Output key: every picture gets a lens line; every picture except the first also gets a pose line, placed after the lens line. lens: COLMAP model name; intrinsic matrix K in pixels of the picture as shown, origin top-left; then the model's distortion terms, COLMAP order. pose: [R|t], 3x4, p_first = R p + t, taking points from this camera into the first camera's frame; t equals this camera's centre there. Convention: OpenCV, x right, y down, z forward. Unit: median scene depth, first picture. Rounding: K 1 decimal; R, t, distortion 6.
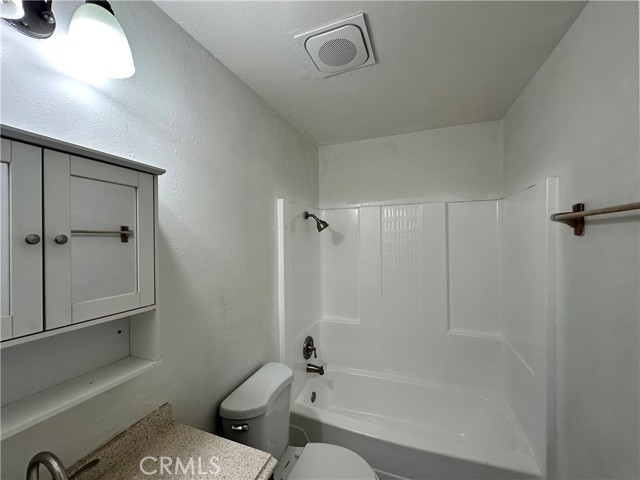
lens RADIAL K [[255.7, 0, 322.2], [0, 255.7, 240.7], [0, 0, 1]] dist [-0.004635, 0.000877]
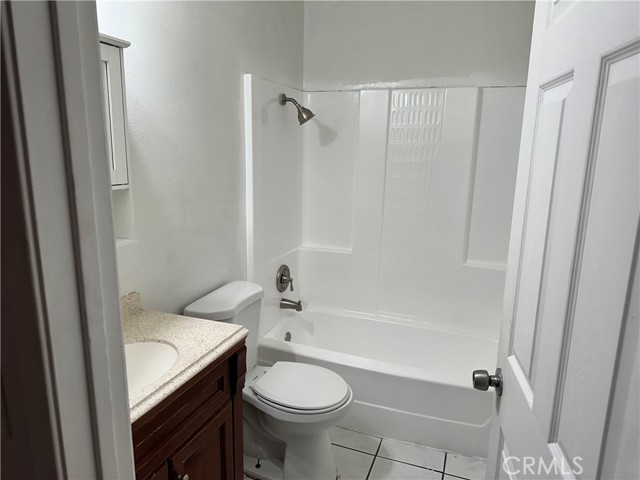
lens RADIAL K [[447.3, 0, 318.3], [0, 447.3, 240.6], [0, 0, 1]] dist [0.057471, -0.007080]
pose [[0.999383, 0.033248, 0.011361, 0.034195], [-0.034853, 0.979002, 0.200850, 0.030490], [-0.004444, -0.201122, 0.979556, -0.309034]]
